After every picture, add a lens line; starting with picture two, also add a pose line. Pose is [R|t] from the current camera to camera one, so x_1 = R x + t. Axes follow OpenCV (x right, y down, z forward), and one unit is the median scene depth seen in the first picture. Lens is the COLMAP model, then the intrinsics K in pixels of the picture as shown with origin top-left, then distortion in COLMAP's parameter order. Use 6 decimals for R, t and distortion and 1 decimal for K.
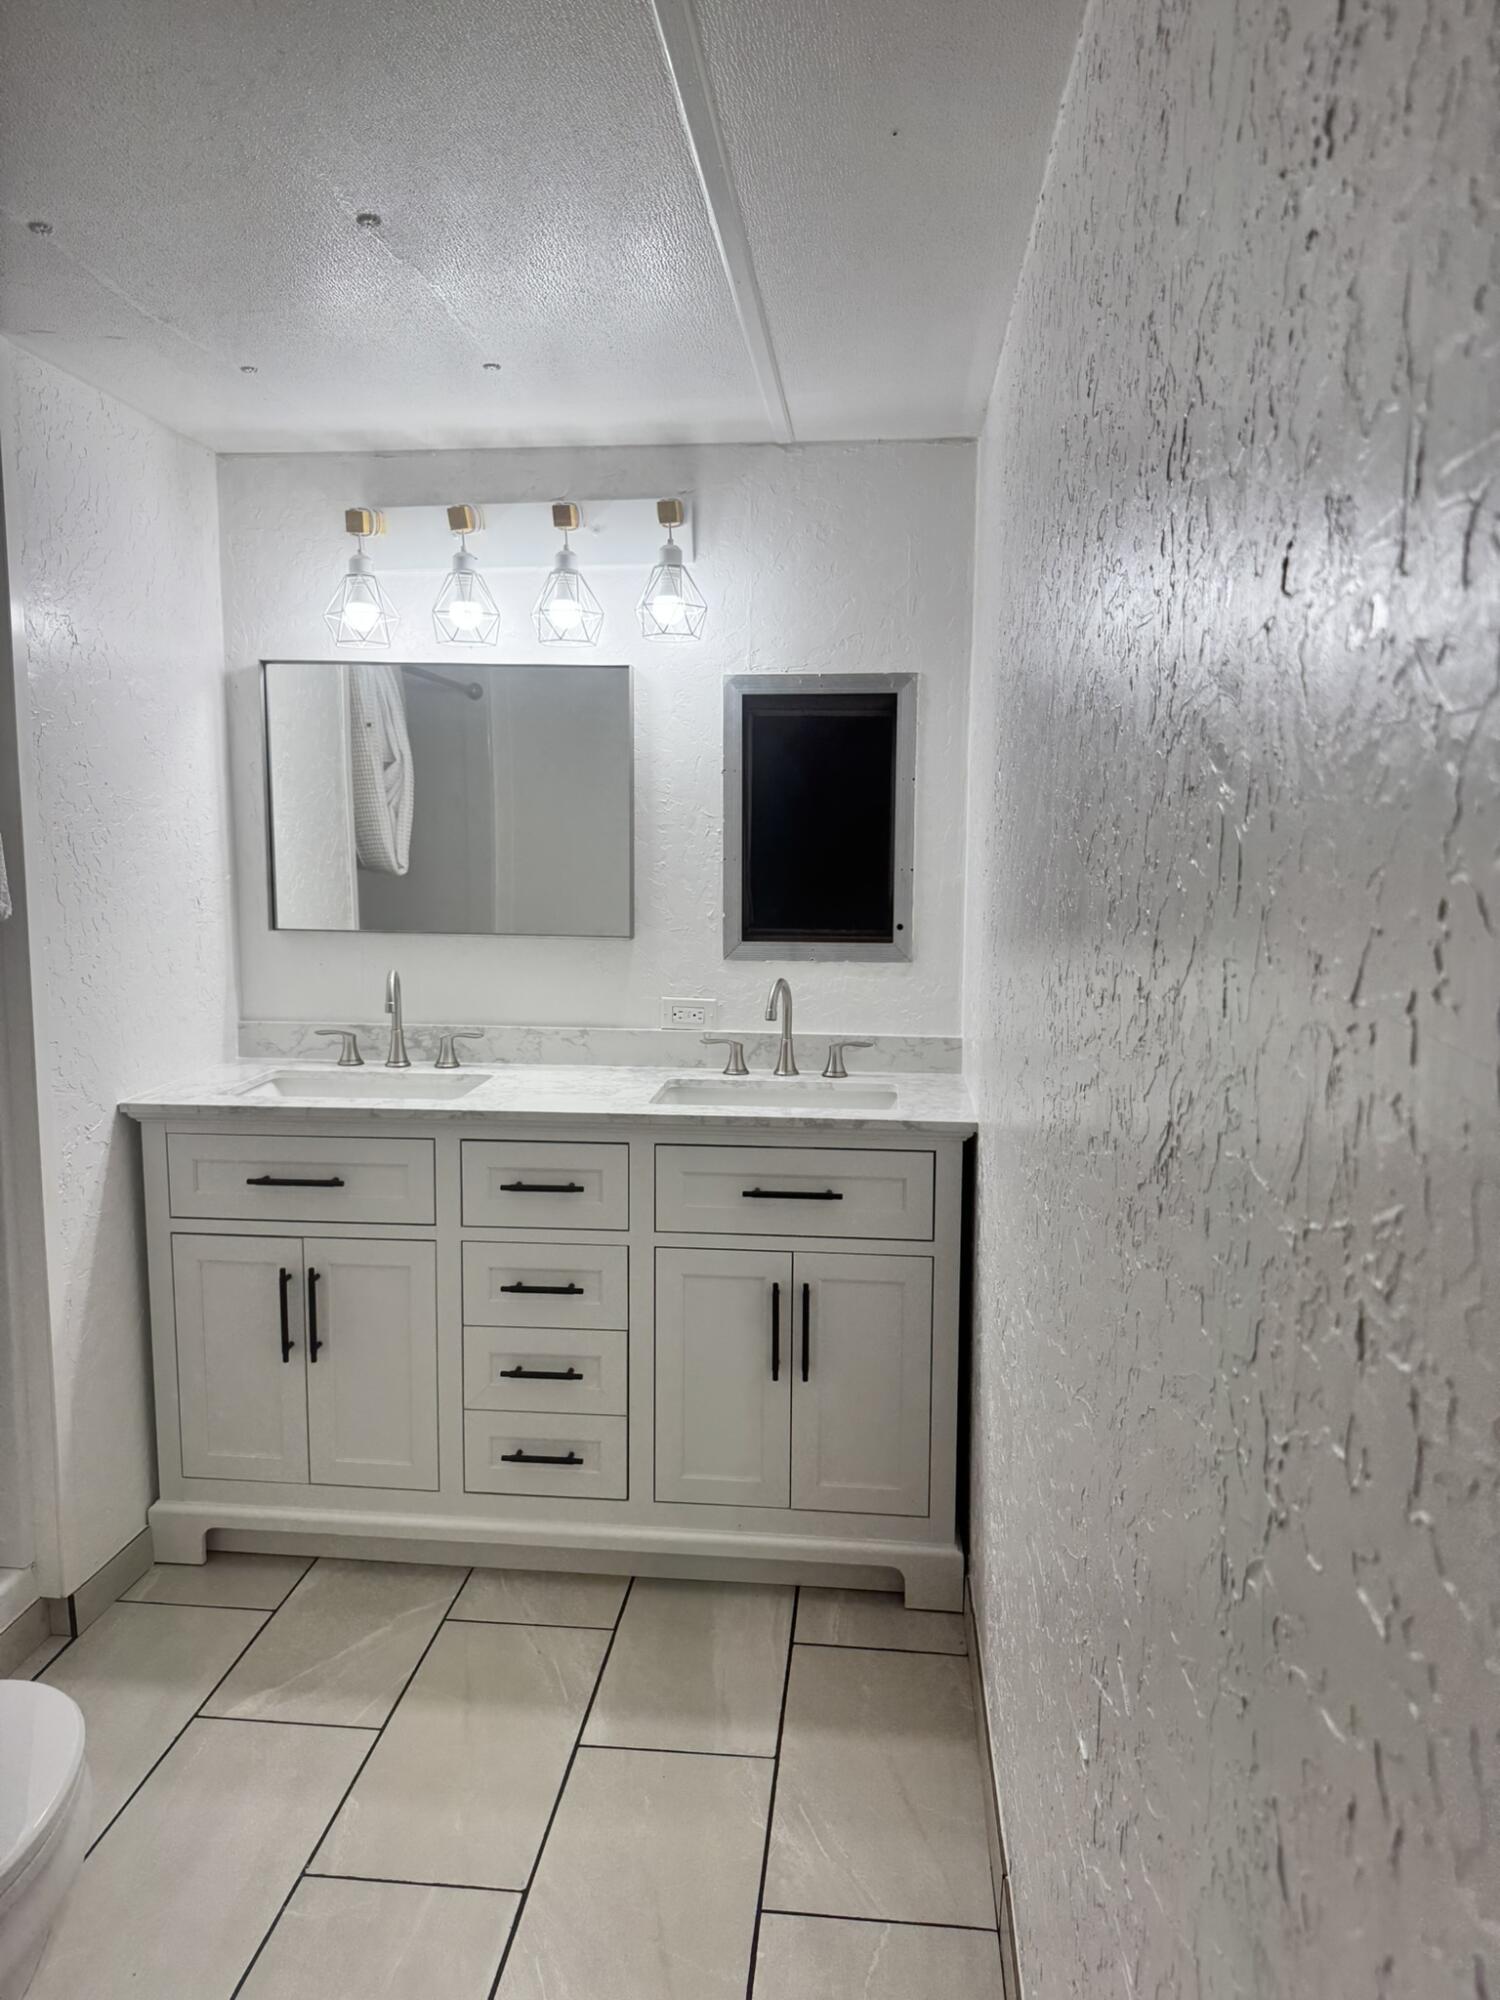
lens RADIAL K [[1311.7, 0, 750.0], [0, 1311.7, 1000.0], [0, 0, 1]] dist [0.152206, -0.293992]
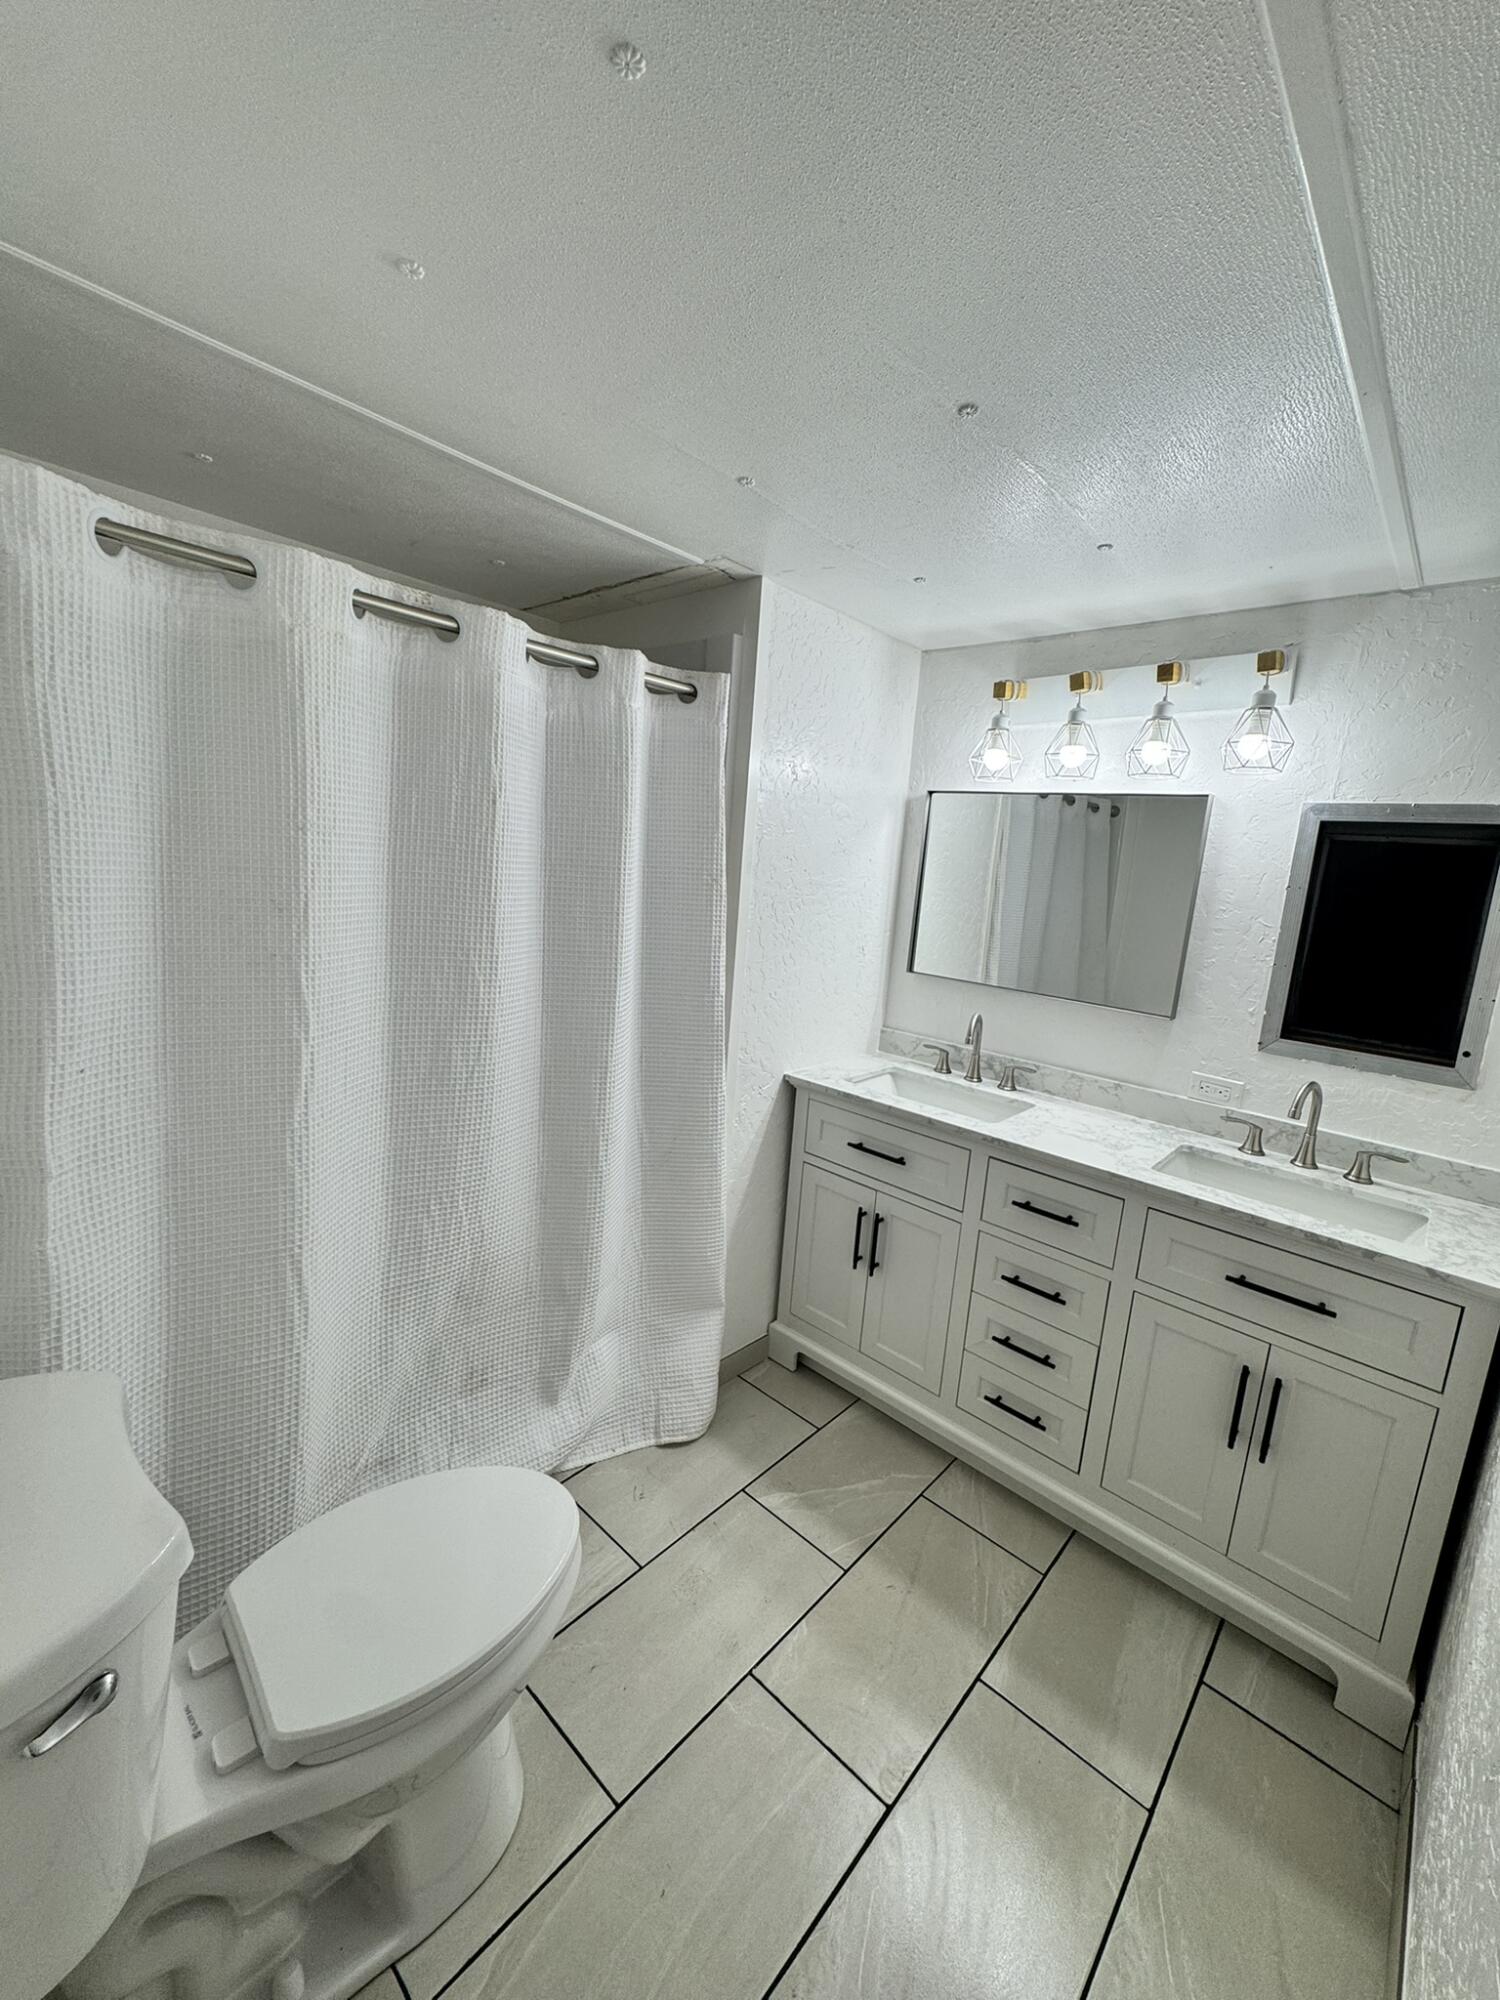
lens RADIAL K [[801.1, 0, 750.0], [0, 801.1, 1000.0], [0, 0, 1]] dist [-0.003410, 0.000161]
pose [[0.801574, 0.156351, -0.577091, 0.022350], [-0.150874, 0.986861, 0.057808, -0.053192], [0.578547, 0.040731, 0.814631, 0.195772]]
